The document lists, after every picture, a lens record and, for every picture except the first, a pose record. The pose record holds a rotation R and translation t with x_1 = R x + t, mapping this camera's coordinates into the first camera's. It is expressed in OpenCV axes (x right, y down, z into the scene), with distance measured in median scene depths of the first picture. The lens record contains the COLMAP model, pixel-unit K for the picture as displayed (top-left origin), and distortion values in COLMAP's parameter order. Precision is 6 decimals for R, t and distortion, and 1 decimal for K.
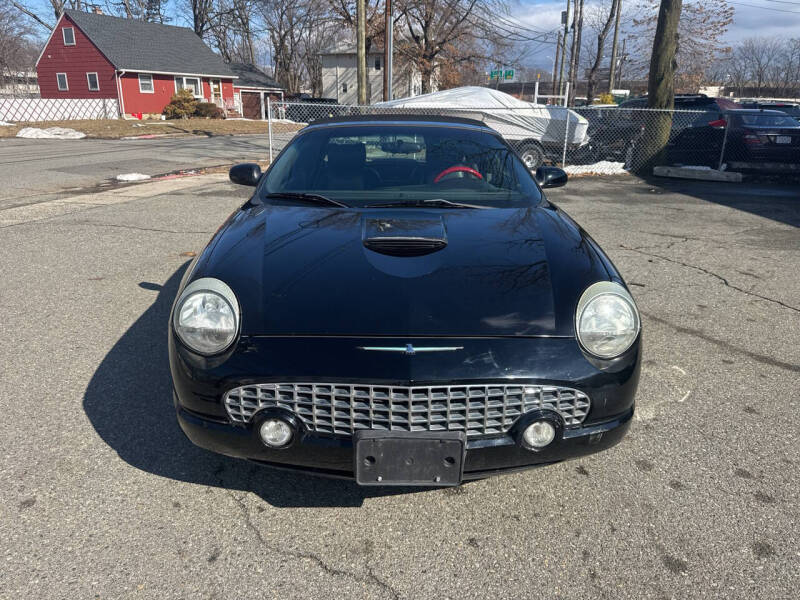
lens RADIAL K [[576.7, 0, 400.0], [0, 576.7, 300.0], [0, 0, 1]] dist [0.000715, -0.005220]
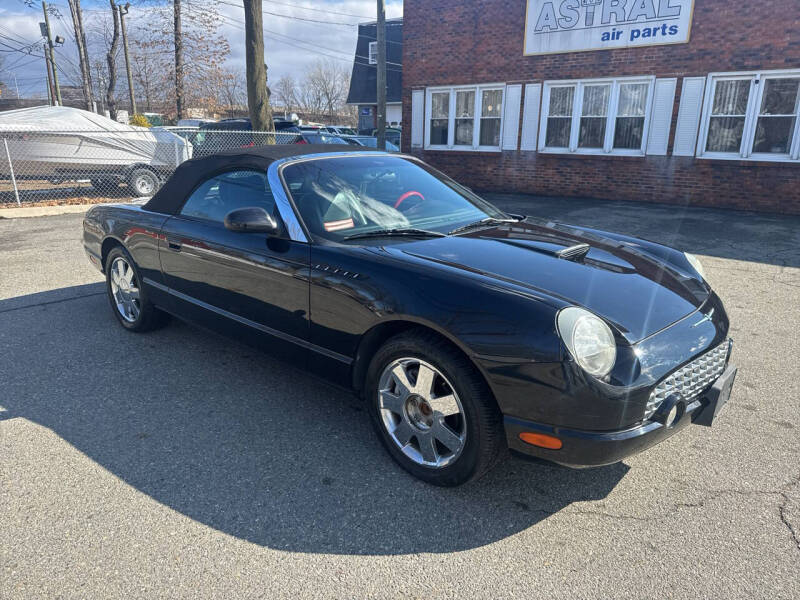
lens RADIAL K [[571.0, 0, 403.3], [0, 571.0, 303.4], [0, 0, 1]] dist [0.014904, -0.026577]
pose [[0.661908, -0.218939, 0.716899, -0.206133], [0.235386, 0.968725, 0.078516, -0.032250], [-0.711668, 0.116778, 0.692742, 0.081058]]
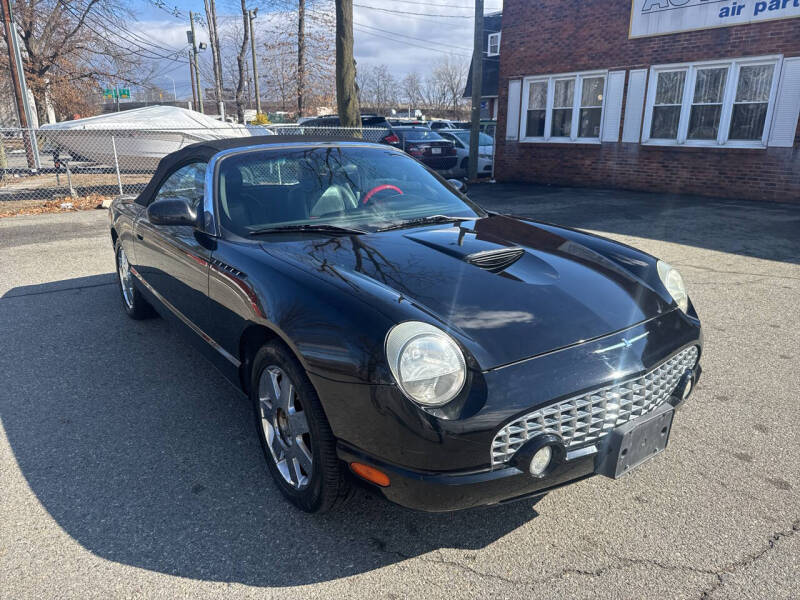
lens RADIAL K [[573.2, 0, 402.2], [0, 573.2, 305.7], [0, 0, 1]] dist [-0.000536, -0.005861]
pose [[0.811730, -0.188040, 0.552933, -0.132773], [0.198932, 0.979157, 0.040949, -0.016344], [-0.549108, 0.076757, 0.832219, 0.045457]]
